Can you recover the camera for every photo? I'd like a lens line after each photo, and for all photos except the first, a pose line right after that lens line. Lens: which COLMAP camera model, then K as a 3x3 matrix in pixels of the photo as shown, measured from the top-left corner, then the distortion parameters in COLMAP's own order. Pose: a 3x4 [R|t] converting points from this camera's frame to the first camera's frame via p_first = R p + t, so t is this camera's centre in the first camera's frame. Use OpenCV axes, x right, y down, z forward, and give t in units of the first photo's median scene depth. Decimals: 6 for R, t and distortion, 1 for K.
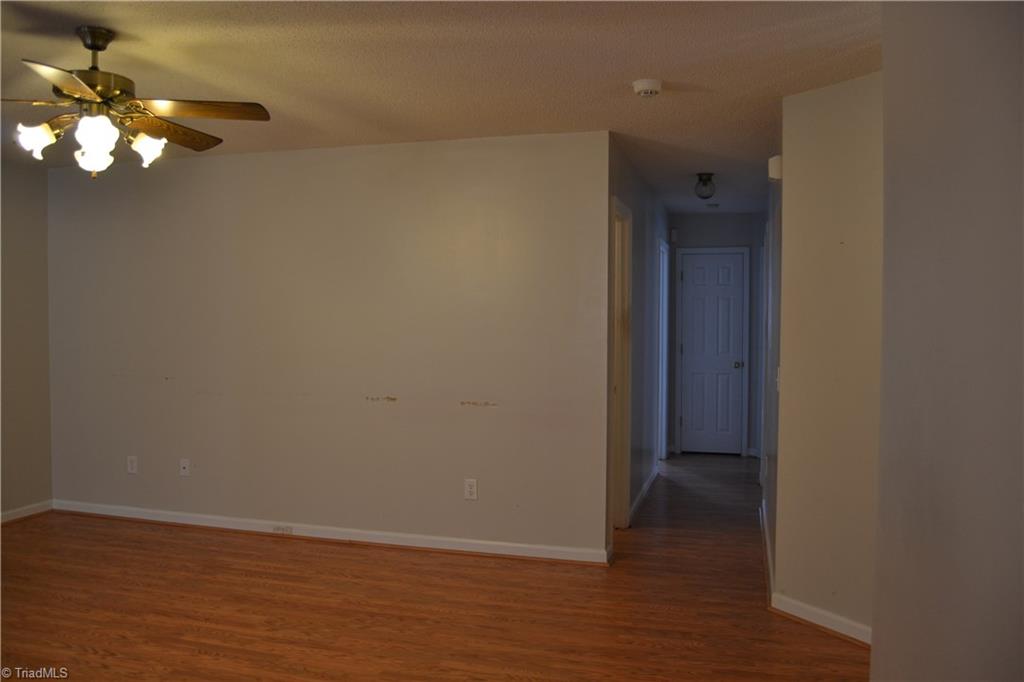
lens RADIAL K [[813.8, 0, 512.0], [0, 813.8, 341.0], [0, 0, 1]] dist [-0.096370, 0.041762]
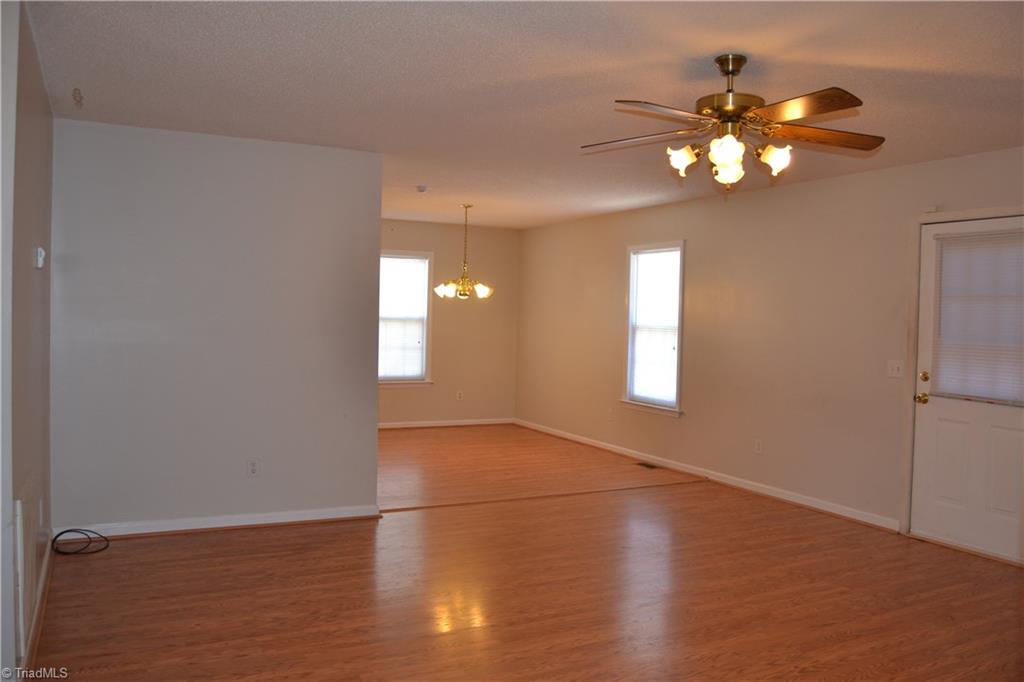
lens RADIAL K [[813.8, 0, 512.0], [0, 813.8, 341.0], [0, 0, 1]] dist [-0.096370, 0.041762]
pose [[-0.727458, 0.001579, -0.686150, 0.356535], [-0.049443, 0.997277, 0.054714, -0.032467], [0.684368, 0.073728, -0.725399, 1.244981]]
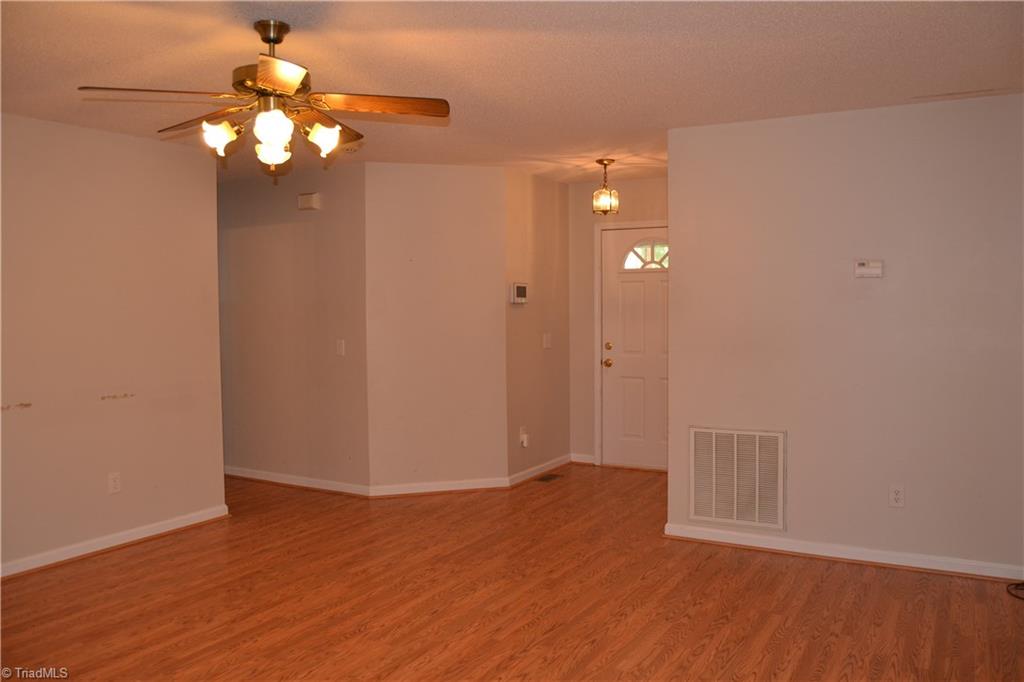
lens RADIAL K [[813.8, 0, 512.0], [0, 813.8, 341.0], [0, 0, 1]] dist [-0.096370, 0.041762]
pose [[0.244595, -0.051336, 0.968265, -1.108528], [0.040863, 0.998256, 0.042603, -0.017637], [-0.968764, 0.029145, 0.246266, 0.354716]]
